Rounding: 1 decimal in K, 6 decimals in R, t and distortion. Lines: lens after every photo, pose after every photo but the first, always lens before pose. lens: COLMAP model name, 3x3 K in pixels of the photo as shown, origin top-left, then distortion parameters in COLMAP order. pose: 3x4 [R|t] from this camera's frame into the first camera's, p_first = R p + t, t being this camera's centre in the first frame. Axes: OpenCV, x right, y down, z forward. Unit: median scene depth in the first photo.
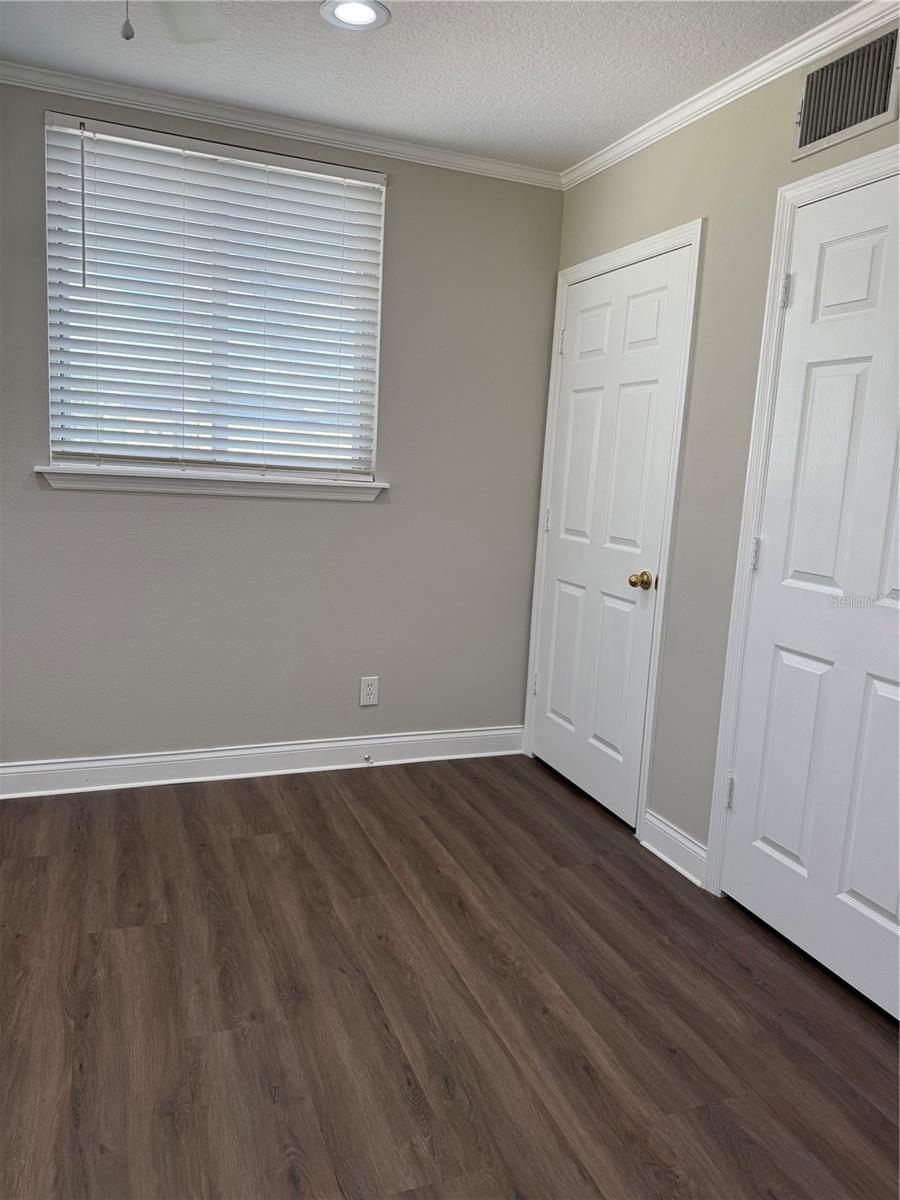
lens RADIAL K [[858.5, 0, 445.5], [0, 858.5, 591.7], [0, 0, 1]] dist [0.008143, -0.015122]
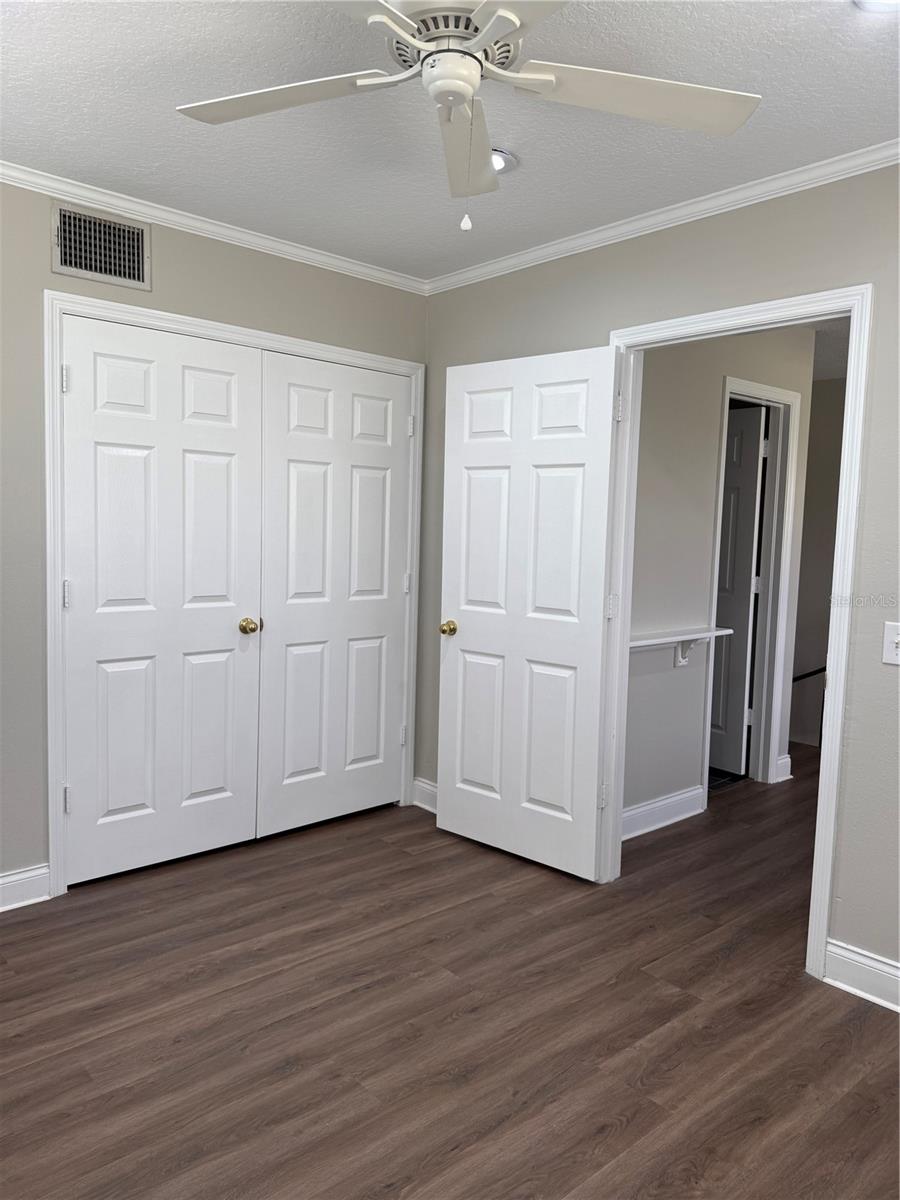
lens RADIAL K [[858.5, 0, 448.7], [0, 858.5, 596.7], [0, 0, 1]] dist [0.008143, -0.015122]
pose [[-0.348950, -0.148718, 0.925266, -1.108239], [0.098795, 0.975988, 0.194129, -0.262683], [-0.931919, 0.159153, -0.325879, 1.065198]]
